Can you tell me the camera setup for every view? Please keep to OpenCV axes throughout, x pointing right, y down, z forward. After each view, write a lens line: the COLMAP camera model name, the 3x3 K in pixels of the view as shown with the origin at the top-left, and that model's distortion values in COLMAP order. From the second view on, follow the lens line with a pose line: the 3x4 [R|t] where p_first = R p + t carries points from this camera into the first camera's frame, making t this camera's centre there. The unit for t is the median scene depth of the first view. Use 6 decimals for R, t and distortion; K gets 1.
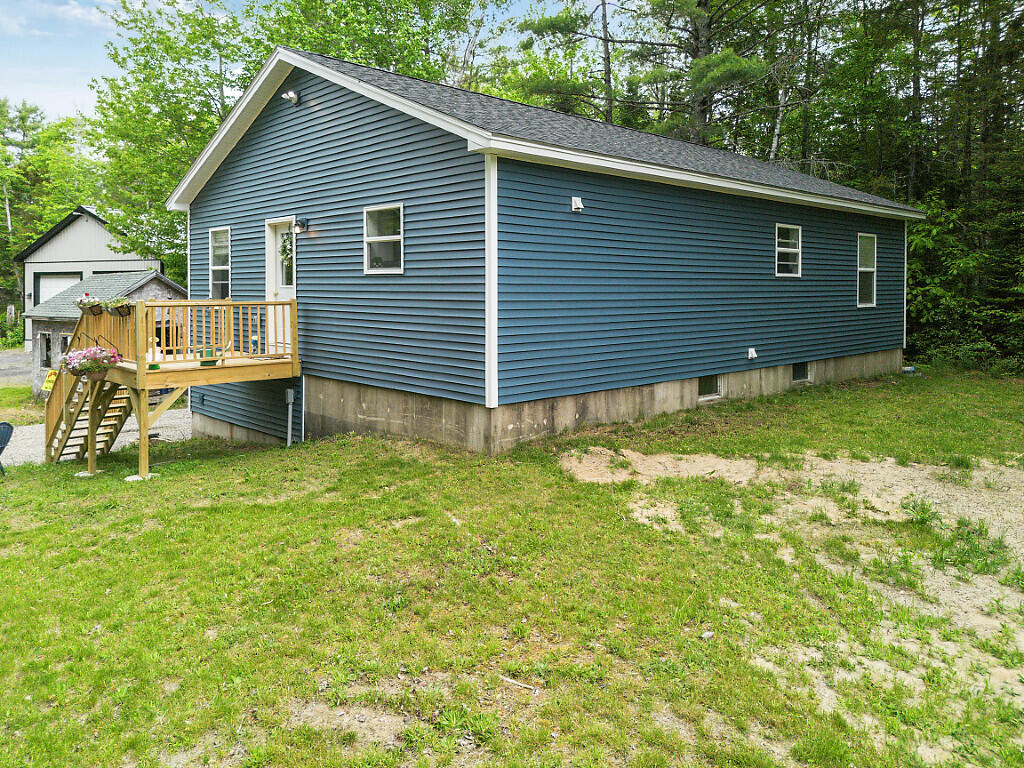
lens RADIAL K [[762.1, 0, 509.6], [0, 762.1, 297.5], [0, 0, 1]] dist [0.032562, -0.007188]
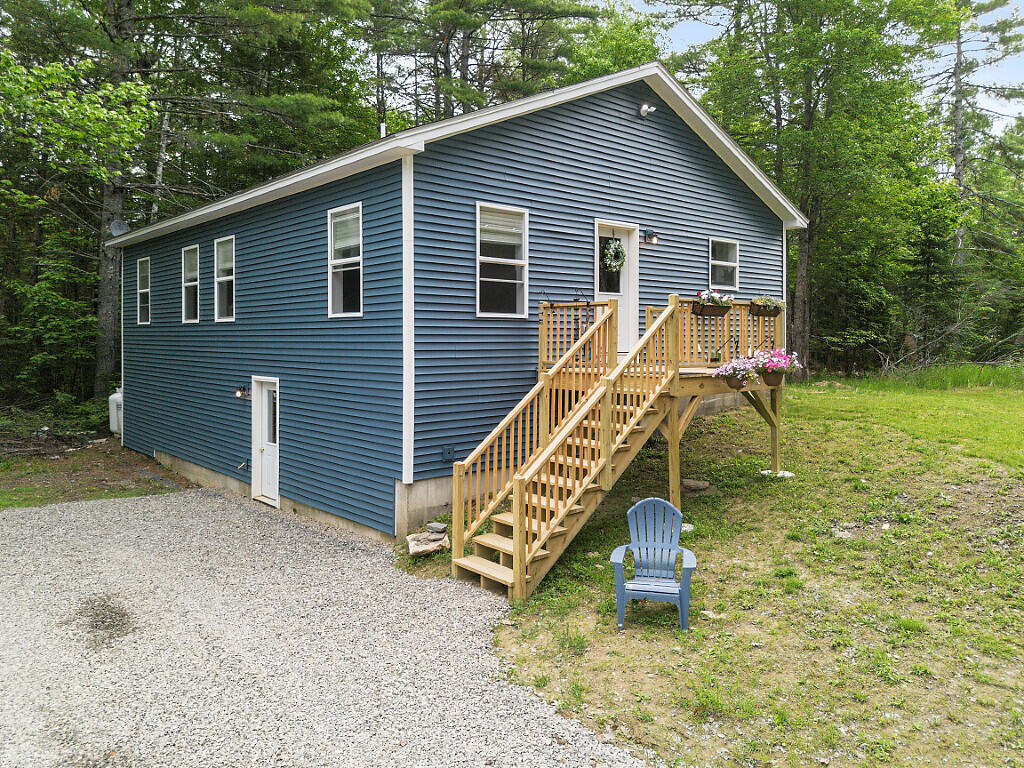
lens RADIAL K [[746.9, 0, 512.4], [0, 746.9, 333.7], [0, 0, 1]] dist [0.069833, -0.090805]
pose [[0.033878, 0.000797, 0.999426, -1.329055], [0.011957, 0.999928, -0.001203, 0.038891], [-0.999354, 0.011991, 0.033866, 1.174950]]
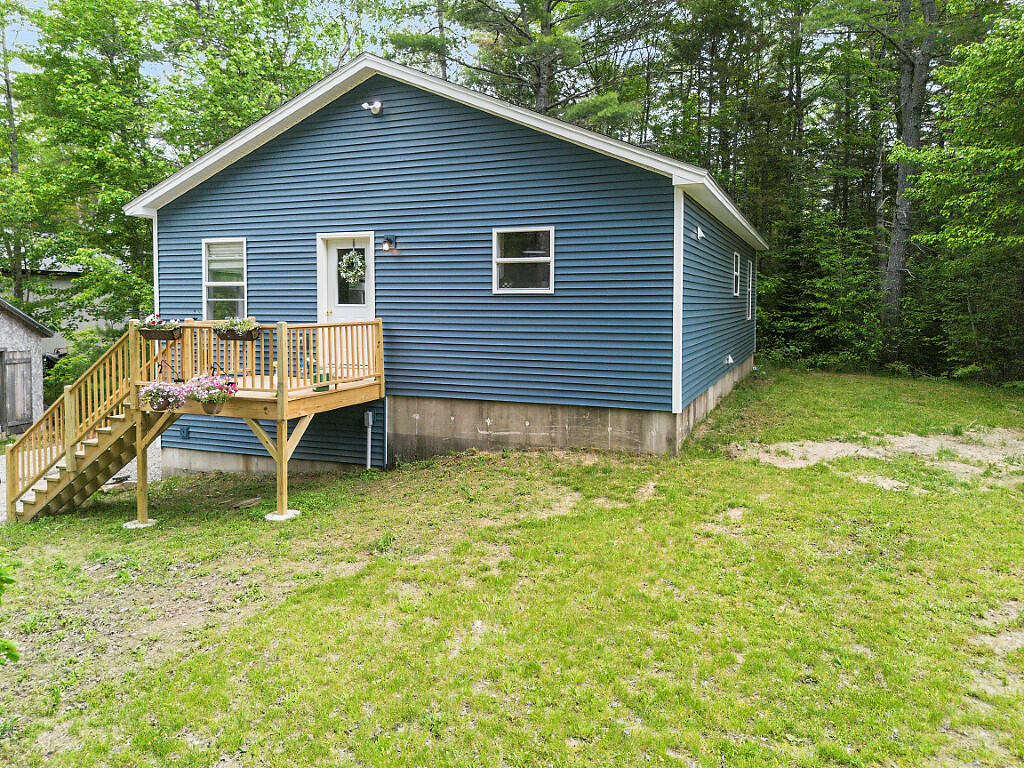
lens RADIAL K [[746.9, 0, 512.4], [0, 746.9, 333.7], [0, 0, 1]] dist [0.069833, -0.090805]
pose [[0.910014, -0.019518, 0.414117, -0.532006], [0.006312, 0.999428, 0.033234, -0.009330], [-0.414529, -0.027630, 0.909617, 0.068335]]
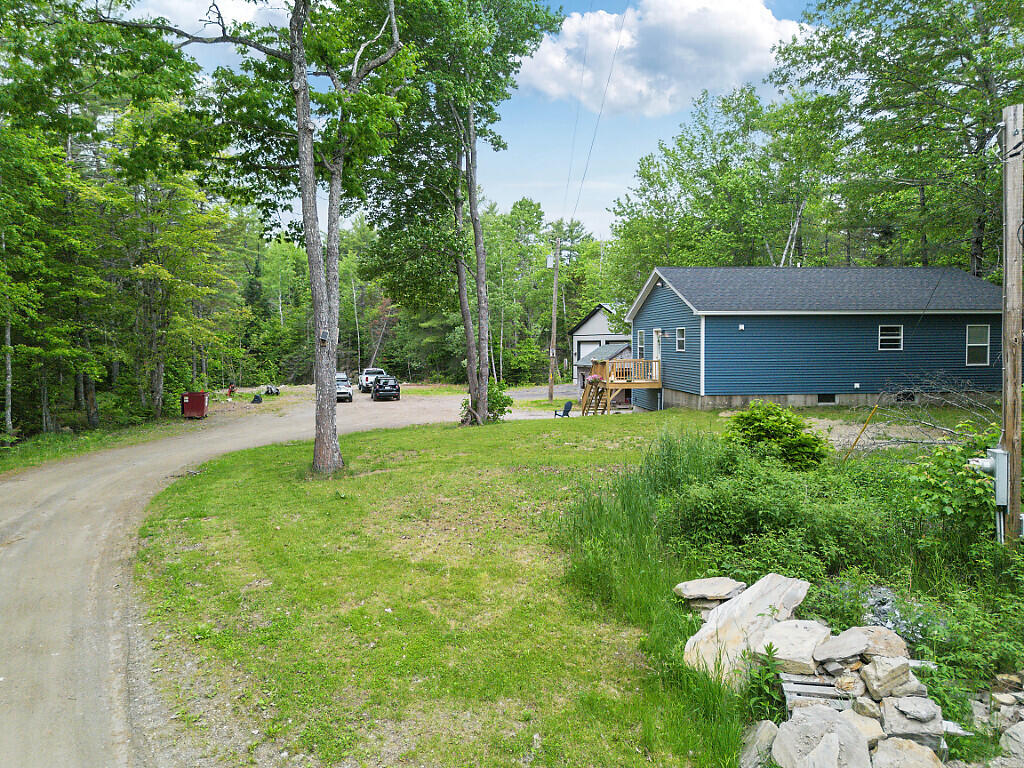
lens RADIAL K [[716.1, 0, 512.2], [0, 716.1, 376.5], [0, 0, 1]] dist [0.068690, -0.067782]
pose [[0.800870, 0.022730, -0.598407, 0.839841], [-0.002546, 0.999400, 0.034553, -0.025136], [0.598833, -0.026148, 0.800447, -1.378308]]
